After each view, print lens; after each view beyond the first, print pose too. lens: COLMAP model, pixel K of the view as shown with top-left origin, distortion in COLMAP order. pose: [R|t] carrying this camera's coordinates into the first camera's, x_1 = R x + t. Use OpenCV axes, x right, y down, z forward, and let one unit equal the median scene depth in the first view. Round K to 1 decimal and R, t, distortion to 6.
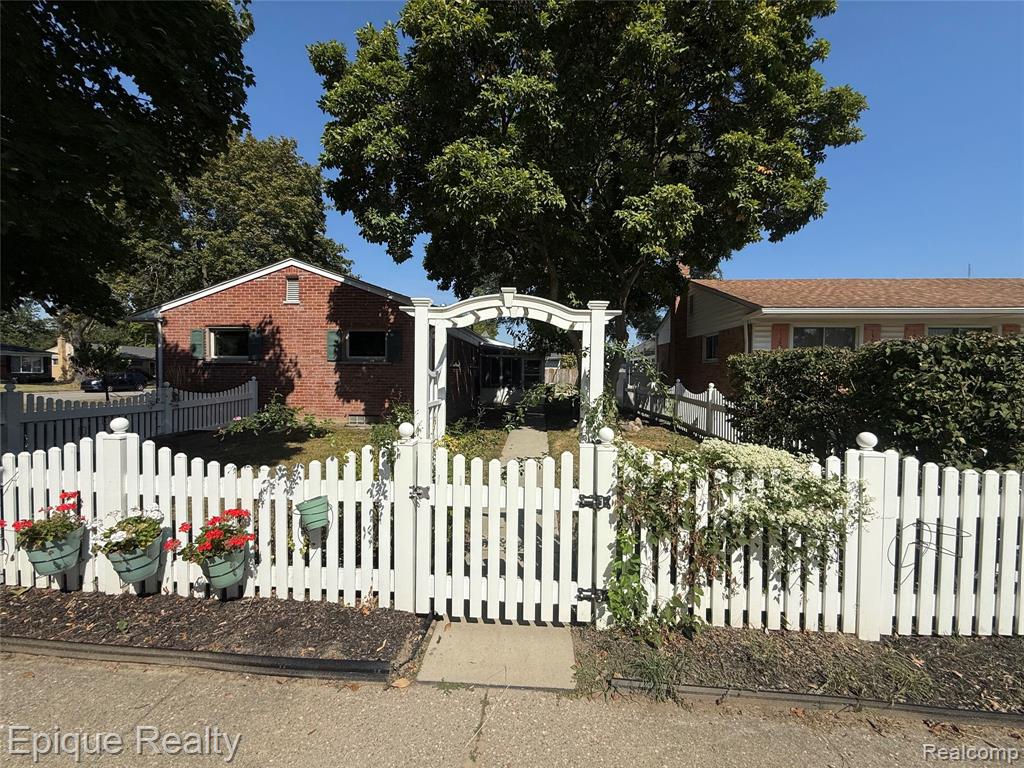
lens RADIAL K [[409.0, 0, 508.7], [0, 409.0, 384.2], [0, 0, 1]] dist [0.000291, -0.000654]
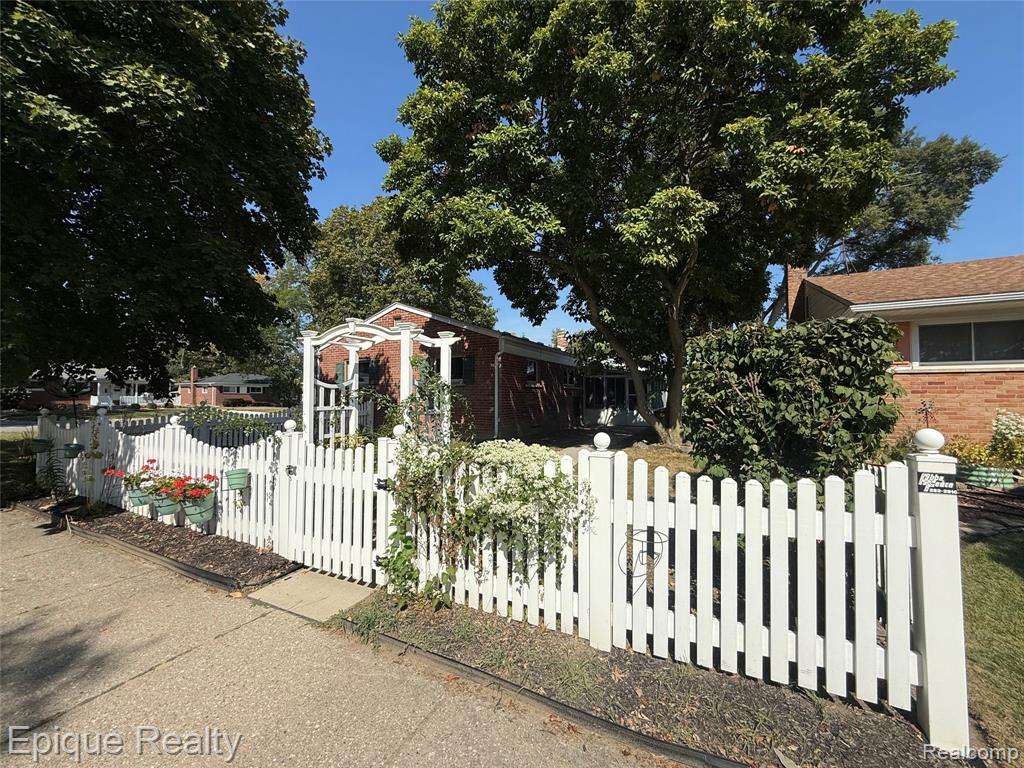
lens RADIAL K [[409.0, 0, 508.7], [0, 409.0, 384.2], [0, 0, 1]] dist [0.000291, -0.000654]
pose [[0.921089, -0.023256, -0.388656, 0.975204], [0.000279, 0.998254, -0.059072, 0.055108], [0.389351, 0.054302, 0.919487, -0.002082]]
